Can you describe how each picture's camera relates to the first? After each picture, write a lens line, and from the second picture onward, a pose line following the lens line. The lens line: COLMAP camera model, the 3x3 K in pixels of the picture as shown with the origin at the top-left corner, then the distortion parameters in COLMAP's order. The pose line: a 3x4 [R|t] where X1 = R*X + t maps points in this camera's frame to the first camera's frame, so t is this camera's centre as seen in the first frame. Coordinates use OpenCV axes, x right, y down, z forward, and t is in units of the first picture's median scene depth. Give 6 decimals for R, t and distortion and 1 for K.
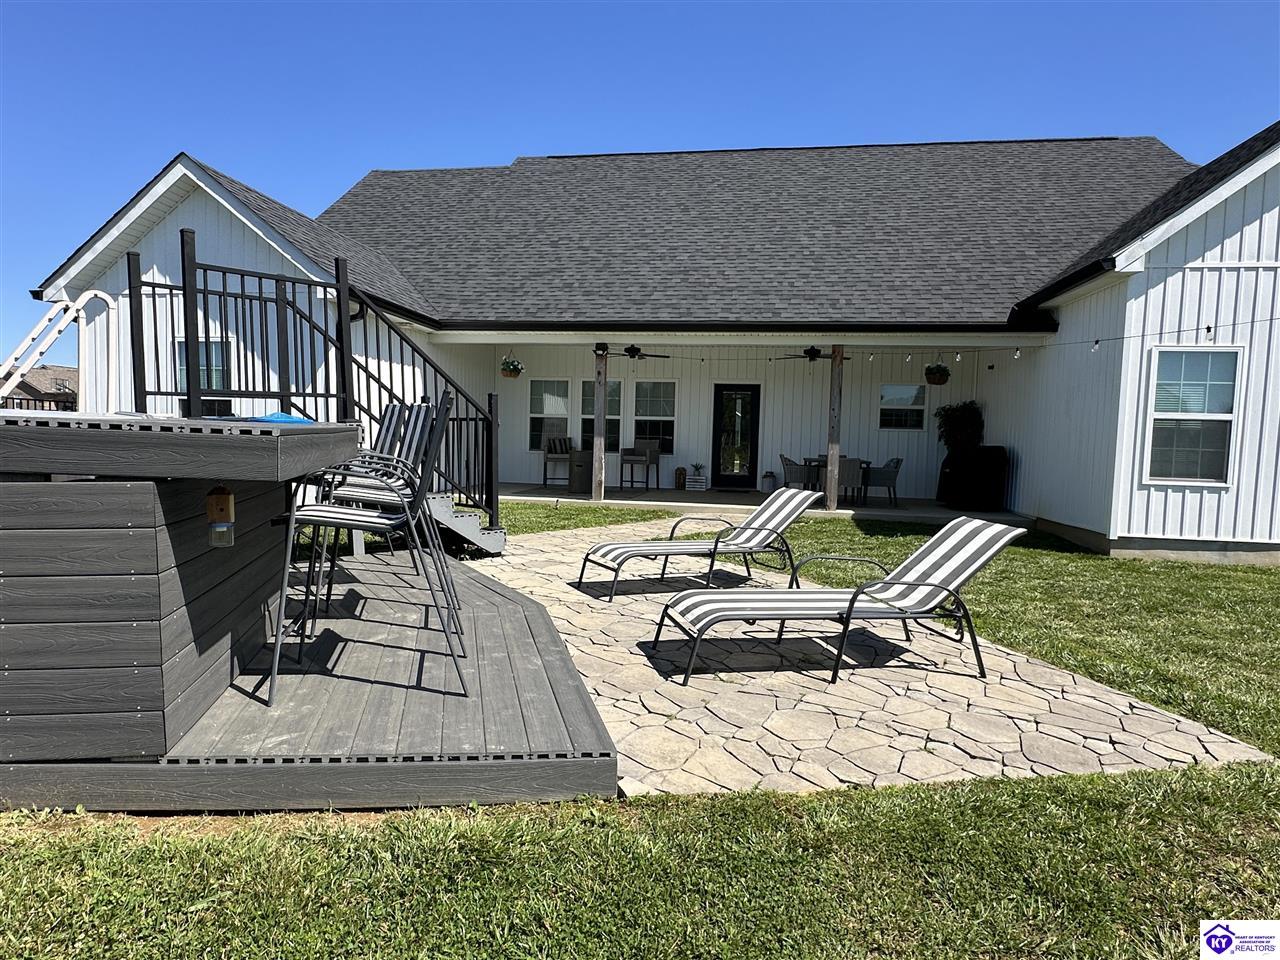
lens RADIAL K [[740.8, 0, 640.0], [0, 740.8, 480.0], [0, 0, 1]] dist [-0.005620, 0.002081]
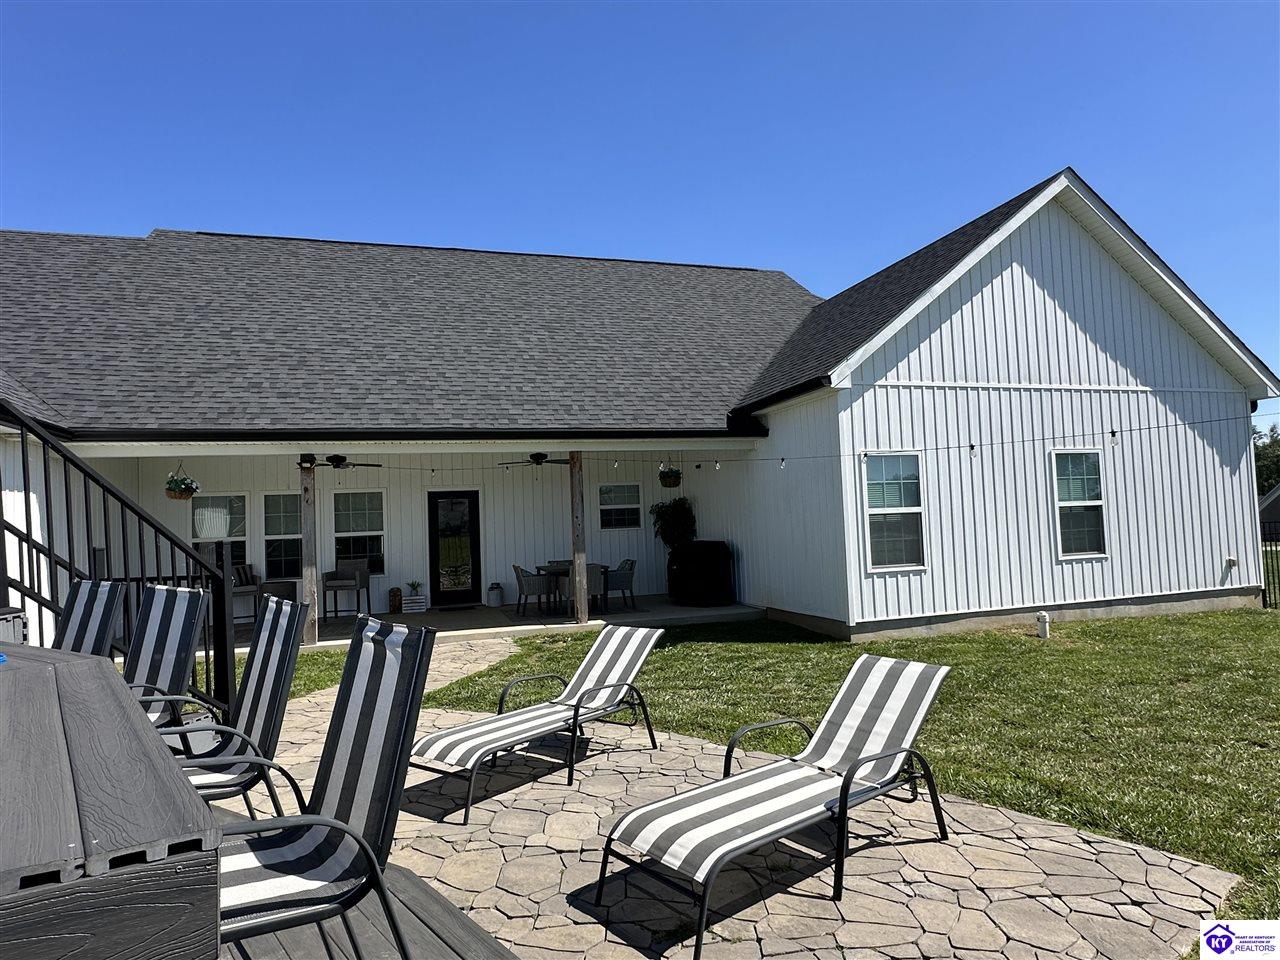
lens RADIAL K [[740.8, 0, 640.0], [0, 740.8, 480.0], [0, 0, 1]] dist [-0.005620, 0.002081]
pose [[0.896788, -0.037077, 0.440905, -0.087692], [0.090273, 0.990855, -0.100288, -0.038861], [-0.433155, 0.129738, 0.891933, 0.096193]]
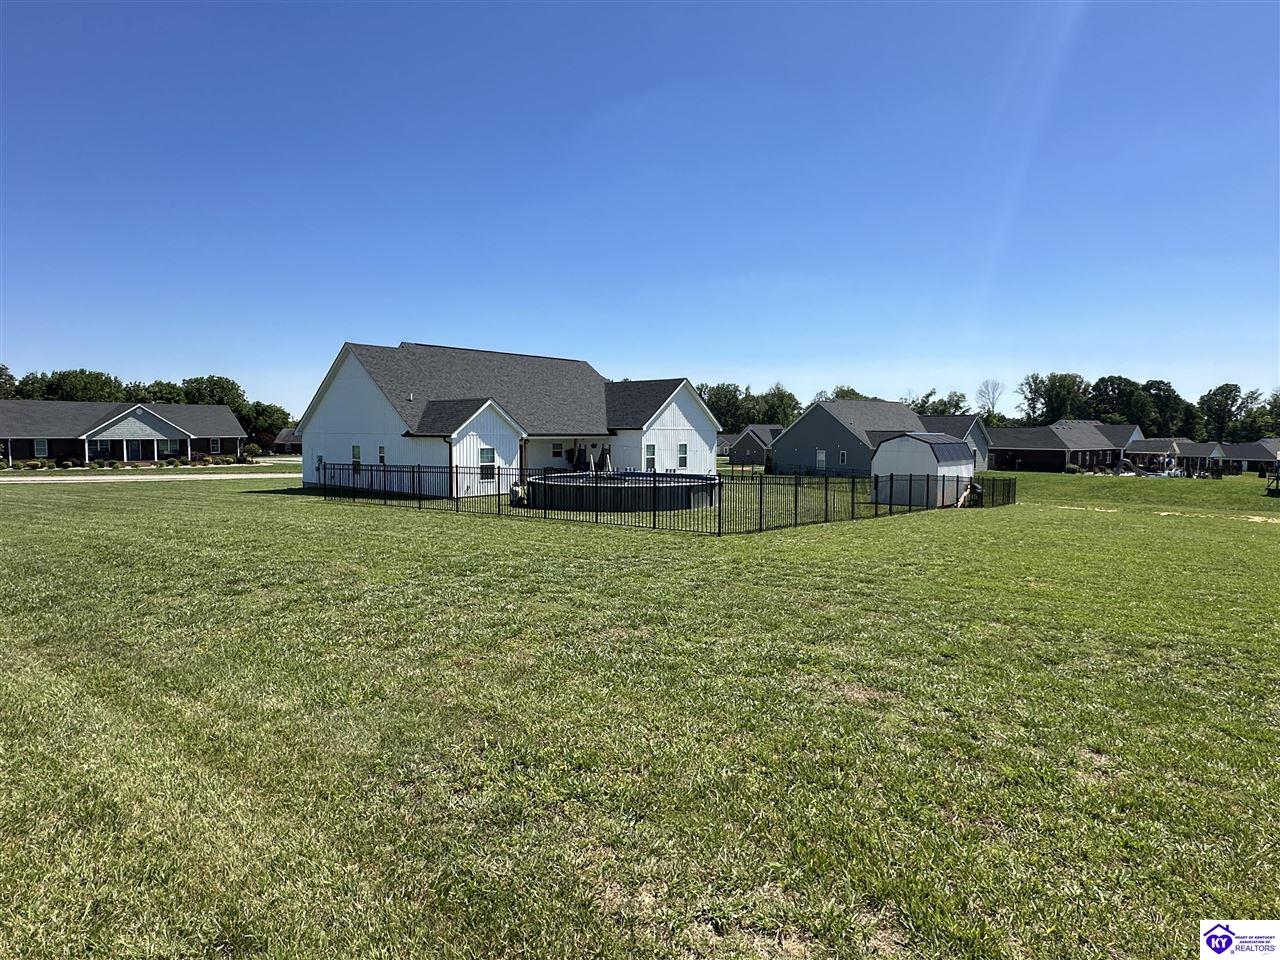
lens RADIAL K [[740.8, 0, 640.0], [0, 740.8, 480.0], [0, 0, 1]] dist [-0.005620, 0.002081]
pose [[0.533823, -0.098198, 0.839875, -2.820201], [0.074031, 0.994848, 0.069264, -0.215410], [-0.842350, 0.025202, 0.538342, -1.350358]]
